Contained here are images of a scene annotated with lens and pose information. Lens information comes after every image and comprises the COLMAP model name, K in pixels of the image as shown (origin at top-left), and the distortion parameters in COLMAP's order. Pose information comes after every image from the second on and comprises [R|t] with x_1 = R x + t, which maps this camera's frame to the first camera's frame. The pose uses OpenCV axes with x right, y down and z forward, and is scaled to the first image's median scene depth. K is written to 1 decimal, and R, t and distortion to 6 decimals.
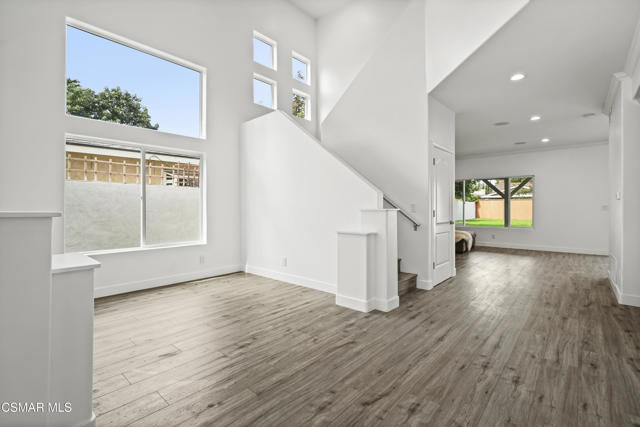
lens RADIAL K [[295.8, 0, 313.7], [0, 295.8, 209.2], [0, 0, 1]] dist [-0.002667, 0.001132]
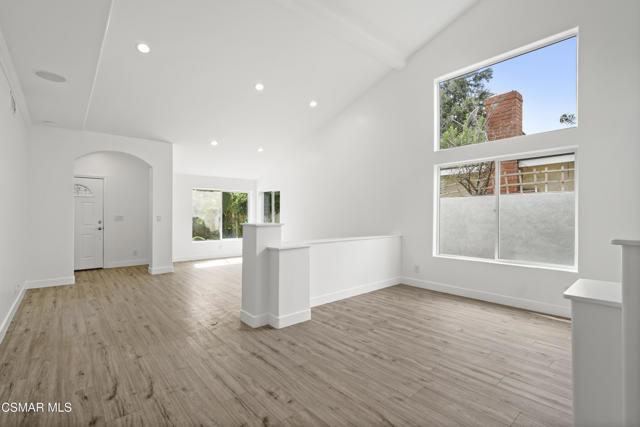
lens RADIAL K [[295.8, 0, 321.7], [0, 295.8, 217.1], [0, 0, 1]] dist [-0.002667, 0.001132]
pose [[-0.113920, 0.007634, -0.993461, 0.618104], [-0.006897, 0.999940, 0.008474, -0.027428], [0.993466, 0.007817, -0.113860, 0.693432]]
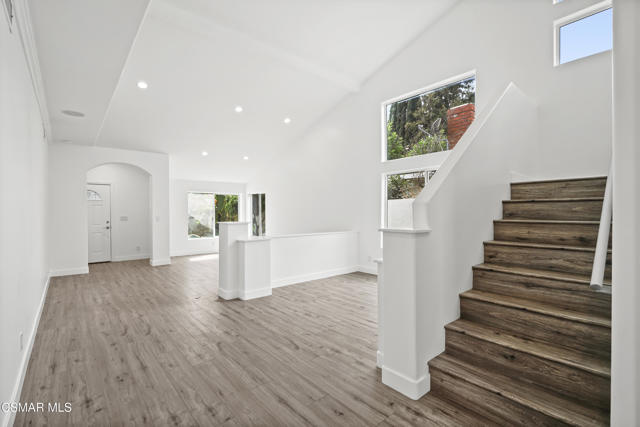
lens RADIAL K [[295.8, 0, 323.0], [0, 295.8, 219.2], [0, 0, 1]] dist [-0.002667, 0.001132]
pose [[-0.118245, 0.020064, -0.992782, 0.921965], [-0.000157, 0.999795, 0.020225, -0.036707], [0.992984, 0.002547, -0.118218, 0.941780]]
